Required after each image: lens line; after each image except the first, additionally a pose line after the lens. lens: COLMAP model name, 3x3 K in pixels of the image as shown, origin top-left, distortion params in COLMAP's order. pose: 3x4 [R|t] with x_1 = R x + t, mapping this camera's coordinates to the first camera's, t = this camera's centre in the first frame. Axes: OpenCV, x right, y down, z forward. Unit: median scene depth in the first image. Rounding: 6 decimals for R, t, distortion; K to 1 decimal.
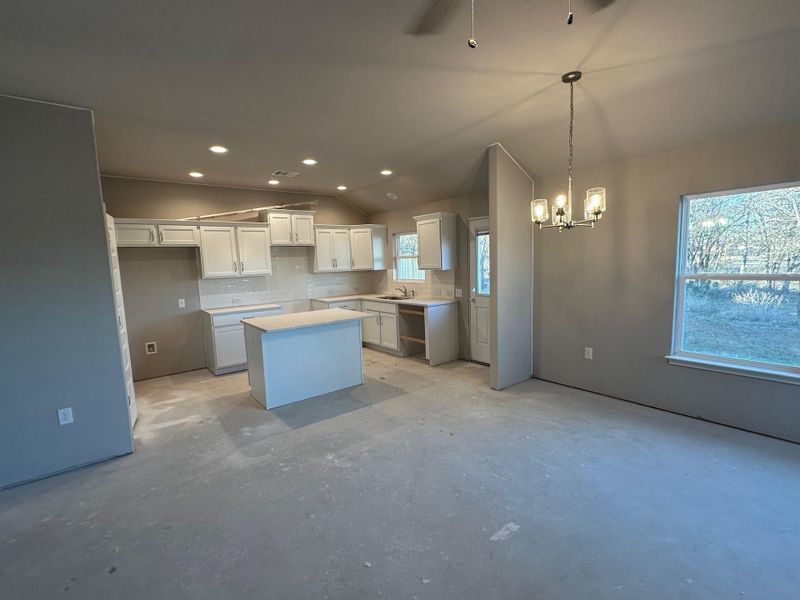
lens RADIAL K [[370.6, 0, 400.0], [0, 370.6, 300.0], [0, 0, 1]] dist [-0.001228, -0.000174]
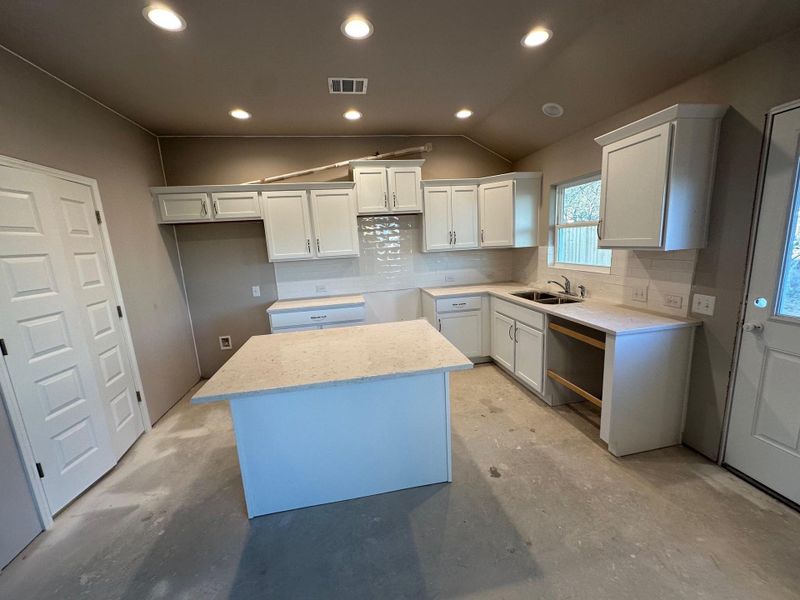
lens RADIAL K [[319.3, 0, 400.0], [0, 319.3, 300.0], [0, 0, 1]] dist [-0.001258, -0.000094]
pose [[0.882735, 0.072803, -0.464197, 0.018712], [-0.027172, 0.994180, 0.104252, -0.050471], [0.469085, -0.079414, 0.879575, 0.487736]]
